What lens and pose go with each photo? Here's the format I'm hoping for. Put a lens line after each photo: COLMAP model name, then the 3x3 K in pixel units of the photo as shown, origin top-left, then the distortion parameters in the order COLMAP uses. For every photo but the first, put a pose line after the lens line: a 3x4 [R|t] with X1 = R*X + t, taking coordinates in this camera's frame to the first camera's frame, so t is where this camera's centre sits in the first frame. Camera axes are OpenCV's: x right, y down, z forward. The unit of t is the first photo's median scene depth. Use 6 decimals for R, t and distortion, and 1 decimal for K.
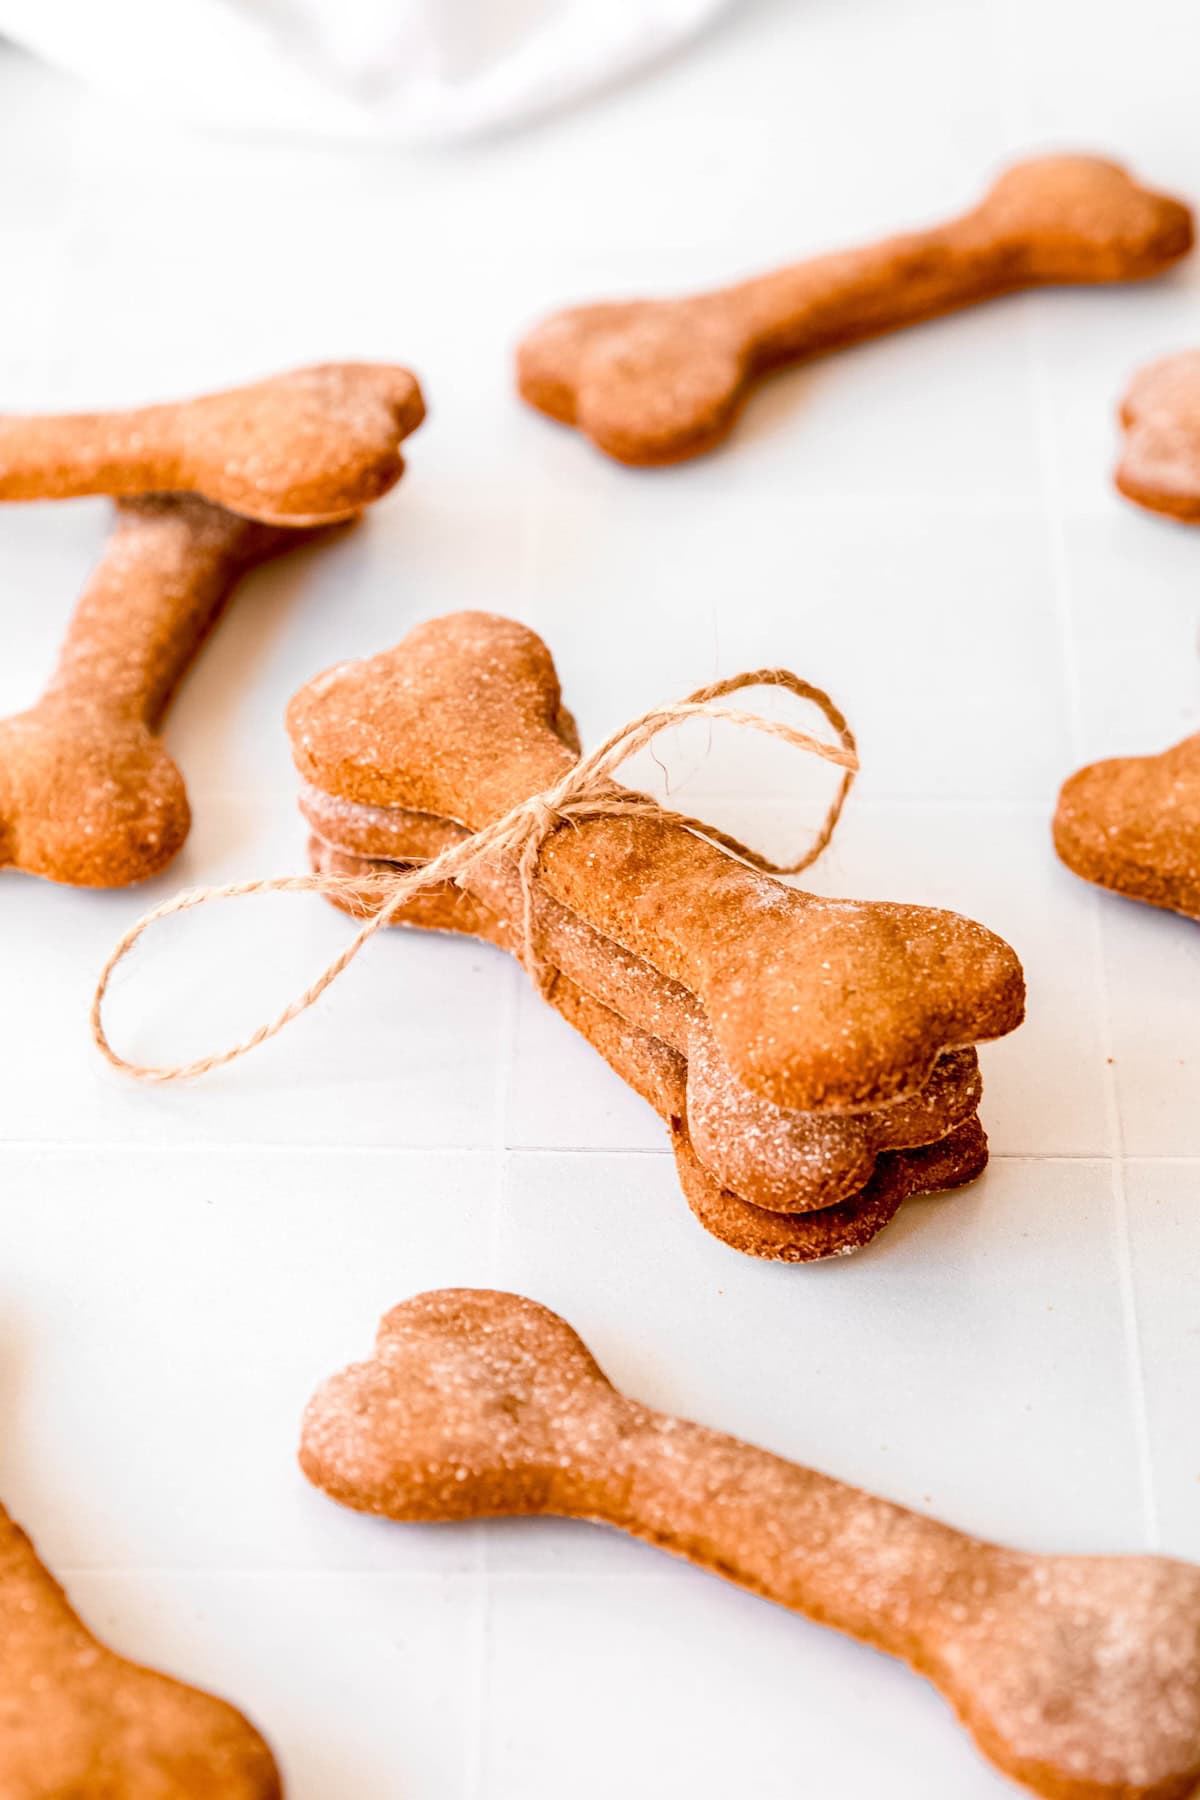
lens RADIAL K [[5185.7, 0, 600.0], [0, 5185.7, 900.0], [0, 0, 1]] dist [0.157651, 0.043148]
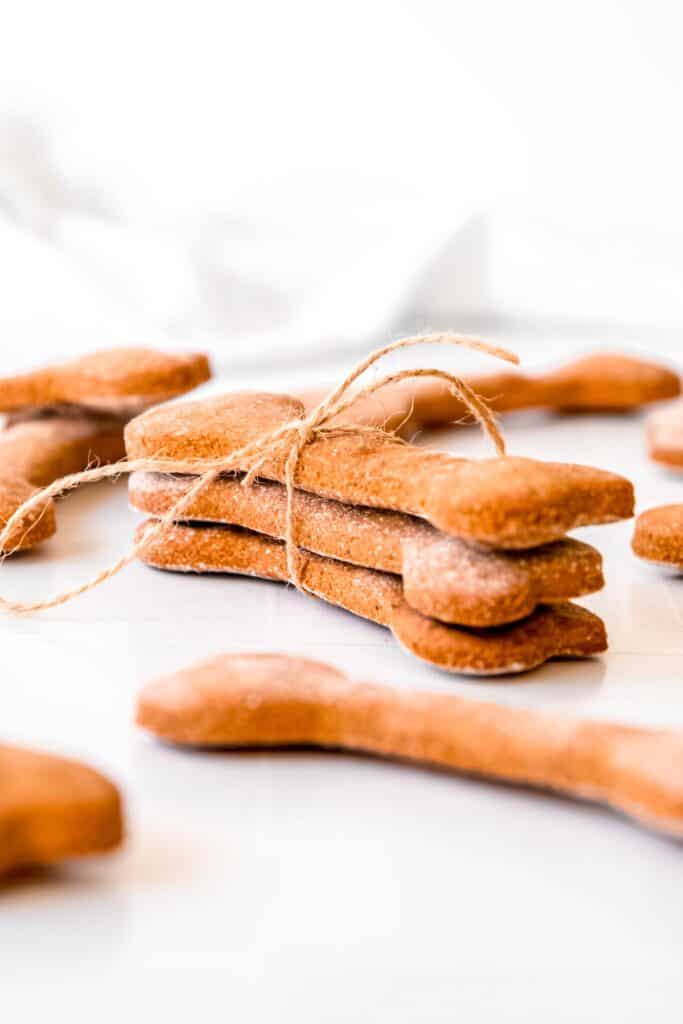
lens RADIAL K [[2950.1, 0, 341.5], [0, 2950.1, 512.0], [0, 0, 1]] dist [0.157651, 0.043148]
pose [[0.999084, 0.023201, 0.035958, -0.029581], [-0.007590, 0.923026, -0.384662, 0.329607], [-0.042115, 0.384037, 0.922357, 0.228948]]
